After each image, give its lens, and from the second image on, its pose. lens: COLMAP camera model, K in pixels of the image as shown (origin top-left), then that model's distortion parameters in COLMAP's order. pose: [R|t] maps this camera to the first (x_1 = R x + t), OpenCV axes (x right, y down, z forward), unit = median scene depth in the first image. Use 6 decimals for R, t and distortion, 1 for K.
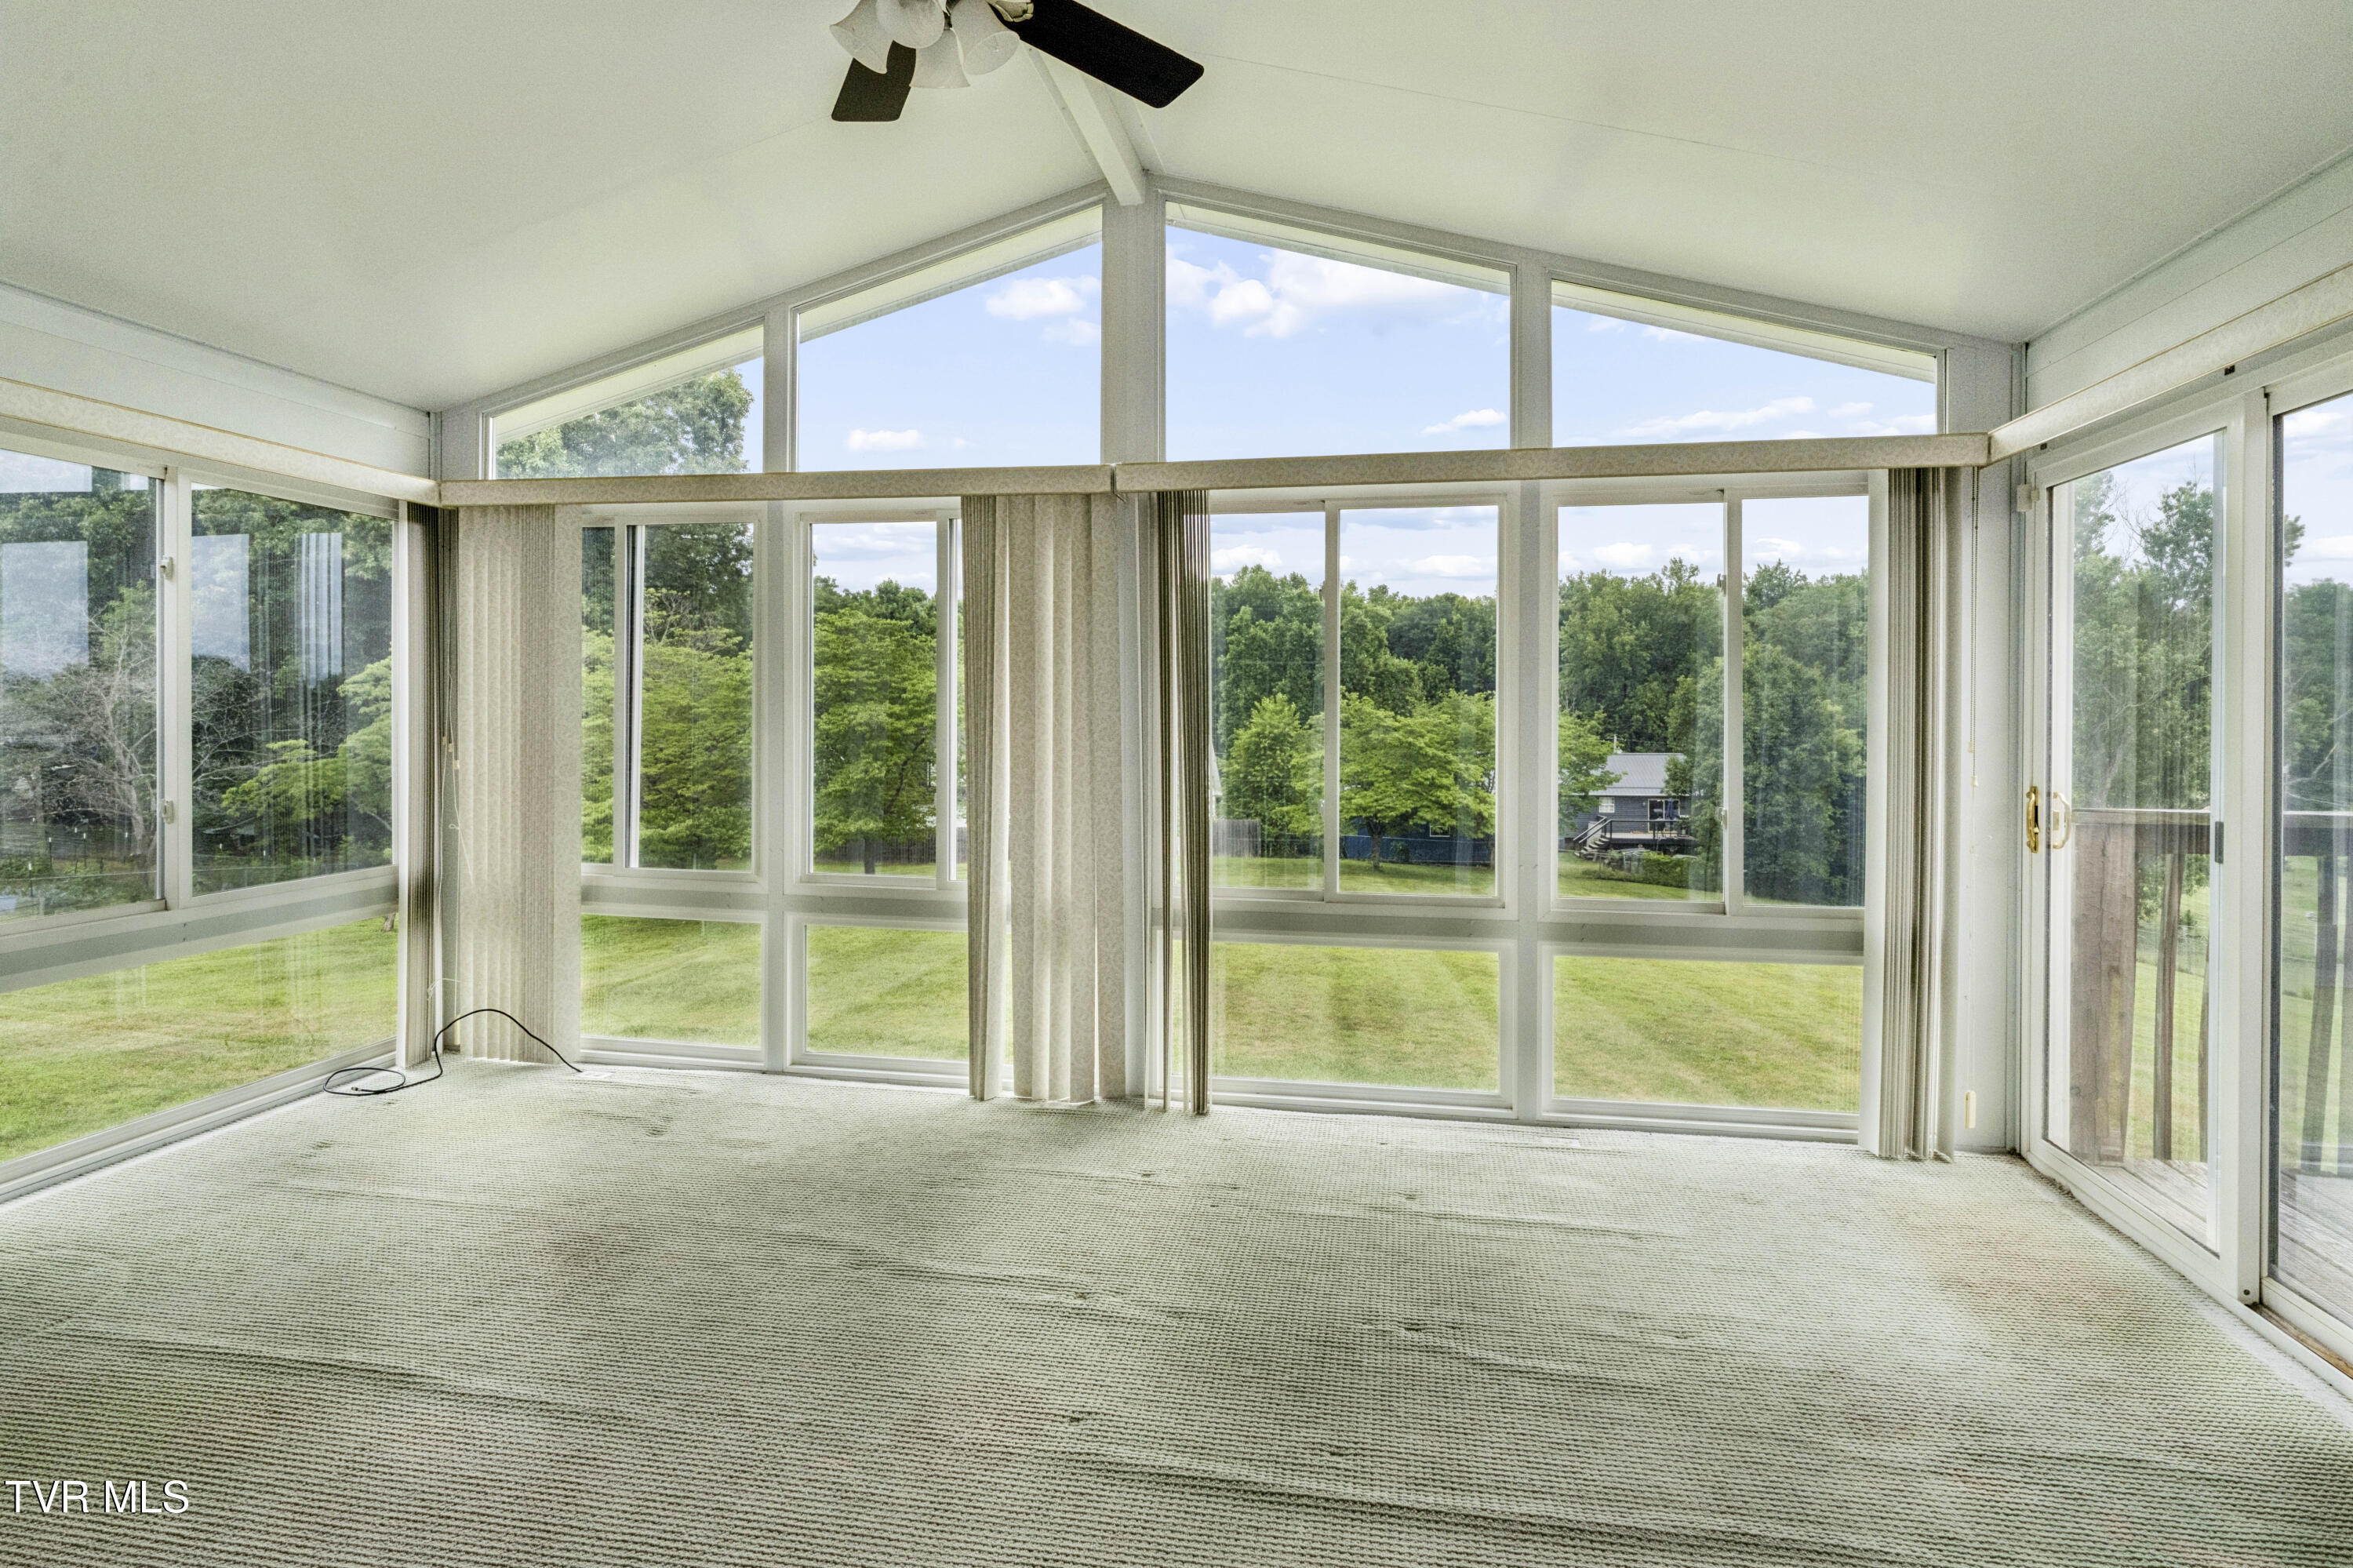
lens RADIAL K [[1187.0, 0, 1188.6], [0, 1187.0, 720.6], [0, 0, 1]] dist [-0.003282, 0.002675]
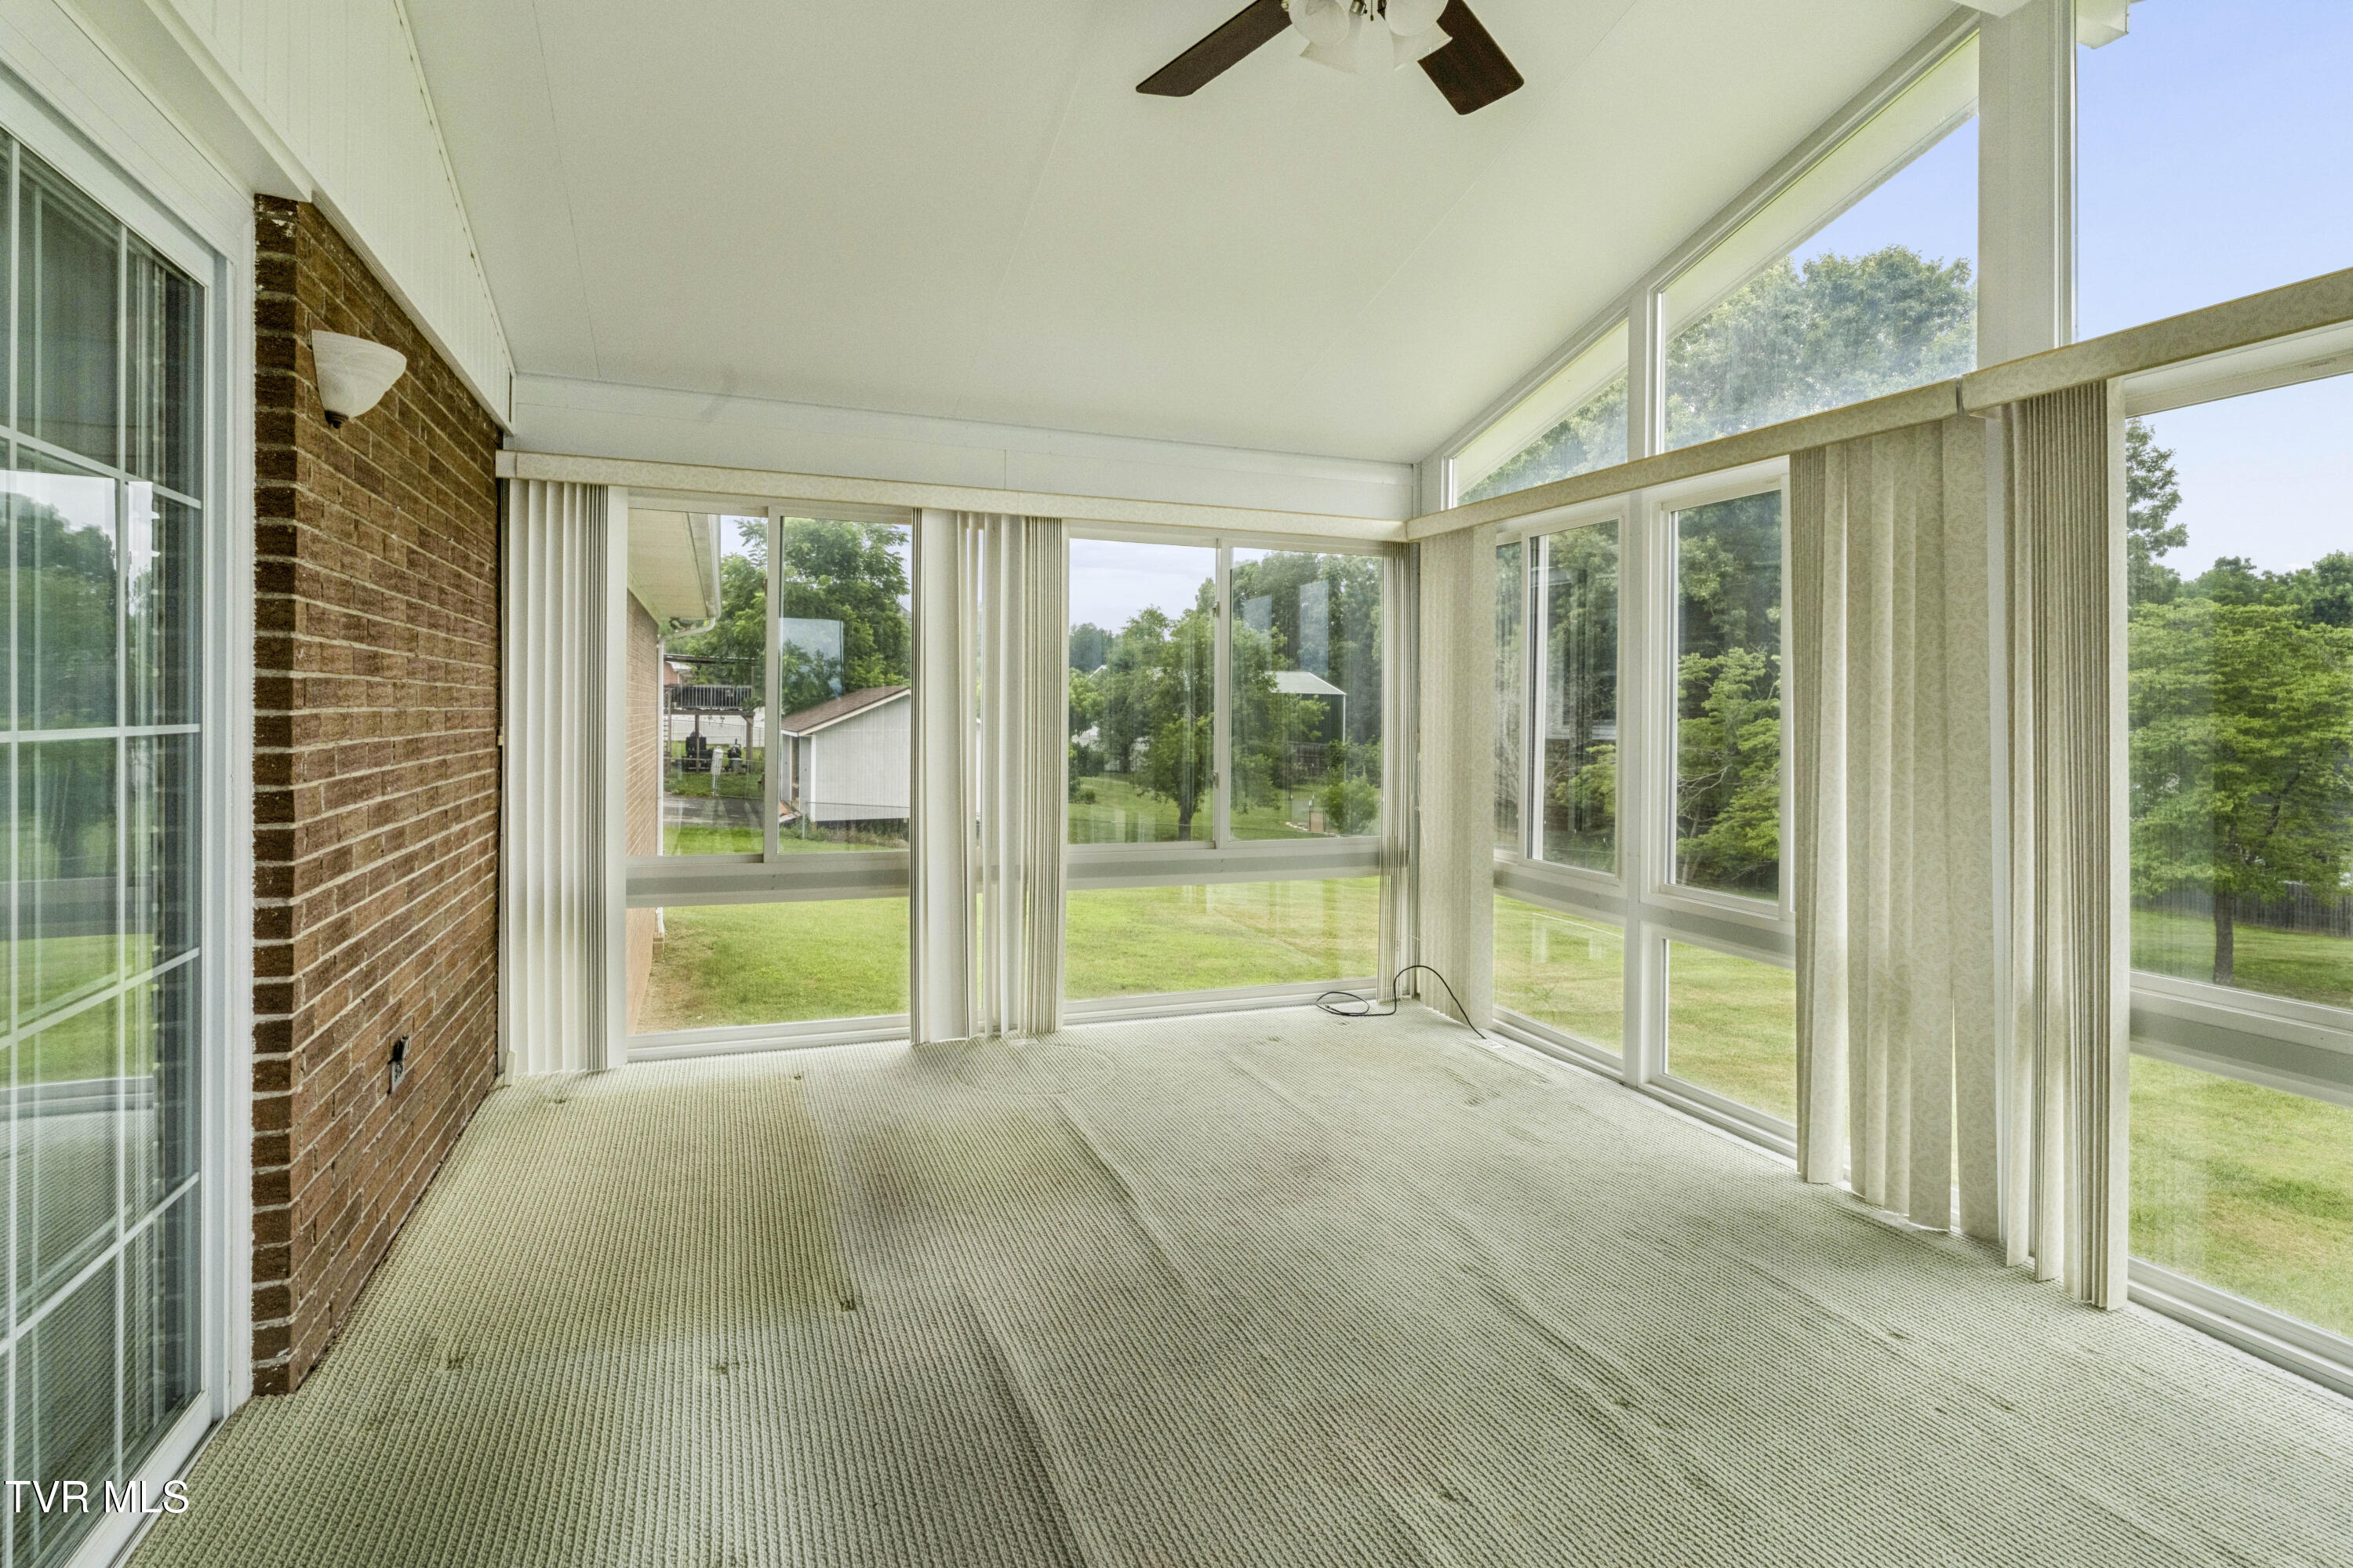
lens RADIAL K [[1187.0, 0, 1188.6], [0, 1187.0, 720.6], [0, 0, 1]] dist [-0.003282, 0.002675]
pose [[0.526838, 0.006849, -0.849938, 0.303424], [-0.016329, 0.999865, -0.002064, 0.008489], [0.849809, 0.014966, 0.526878, 0.198466]]
